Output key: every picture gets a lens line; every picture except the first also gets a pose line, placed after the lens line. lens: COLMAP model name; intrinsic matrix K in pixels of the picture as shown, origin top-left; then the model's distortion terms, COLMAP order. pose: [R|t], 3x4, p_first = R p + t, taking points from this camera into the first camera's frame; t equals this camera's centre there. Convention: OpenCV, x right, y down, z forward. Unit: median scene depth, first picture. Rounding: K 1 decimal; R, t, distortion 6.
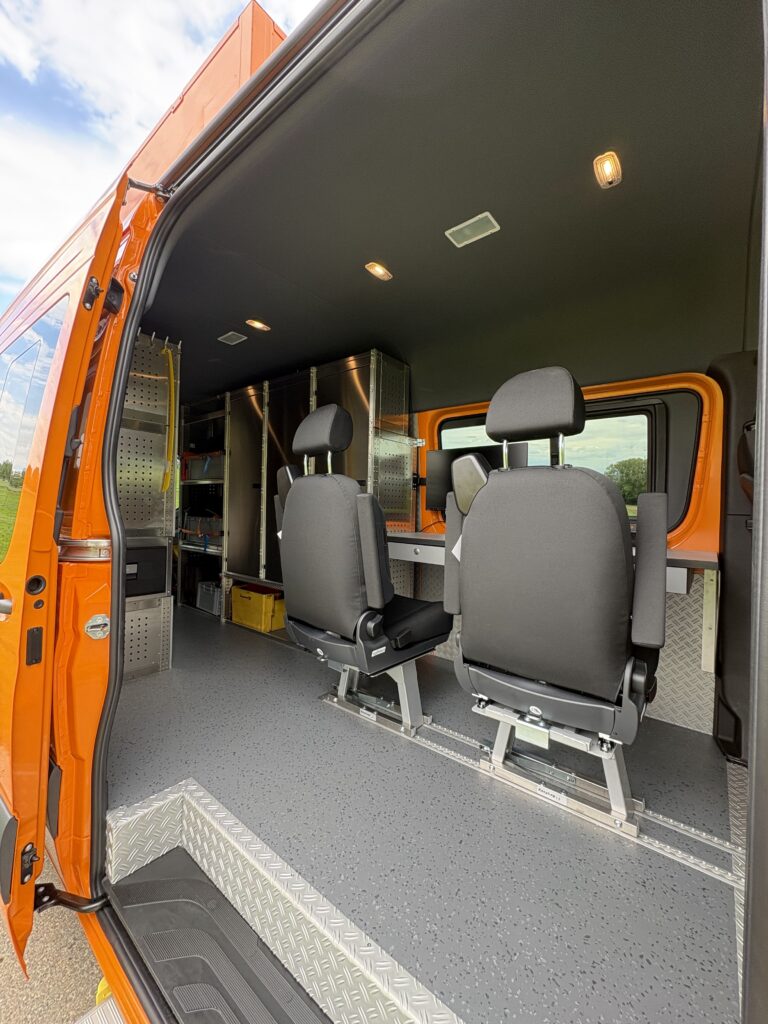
lens RADIAL K [[405.8, 0, 384.8], [0, 405.8, 510.6], [0, 0, 1]] dist [-0.000635, -0.000465]
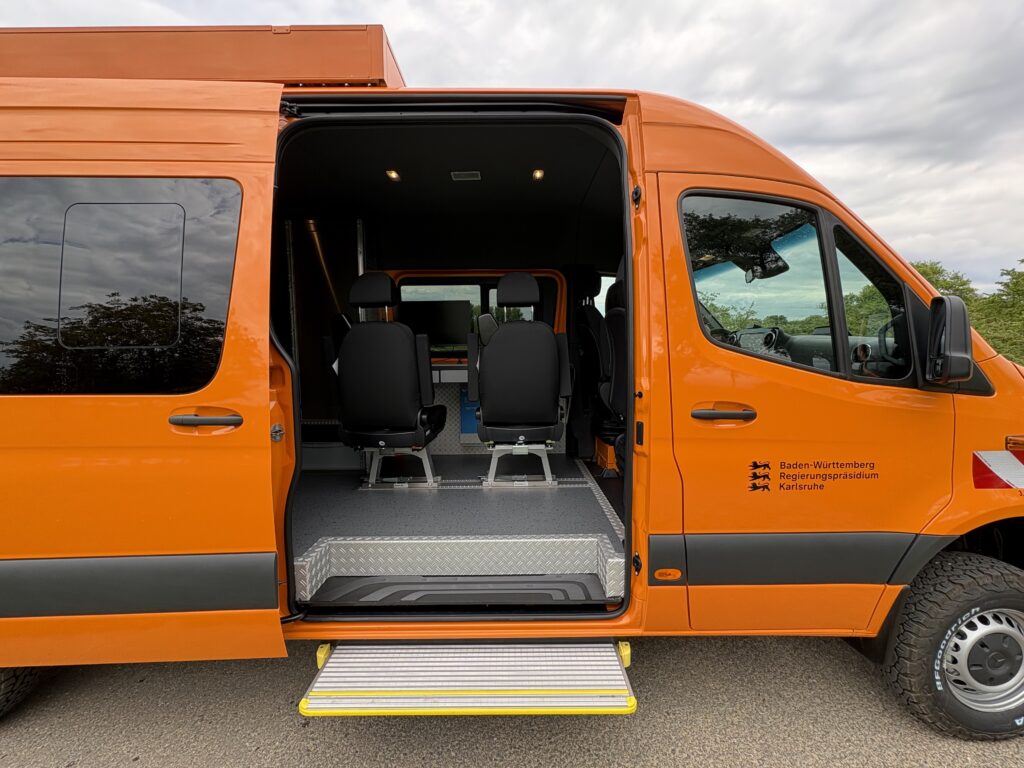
lens RADIAL K [[405.8, 0, 512.9], [0, 405.8, 382.0], [0, 0, 1]] dist [-0.000635, -0.000465]
pose [[0.777957, -0.080314, 0.623164, -0.827508], [0.032623, 0.995622, 0.087591, 0.017486], [-0.627471, -0.047812, 0.777171, -0.512665]]
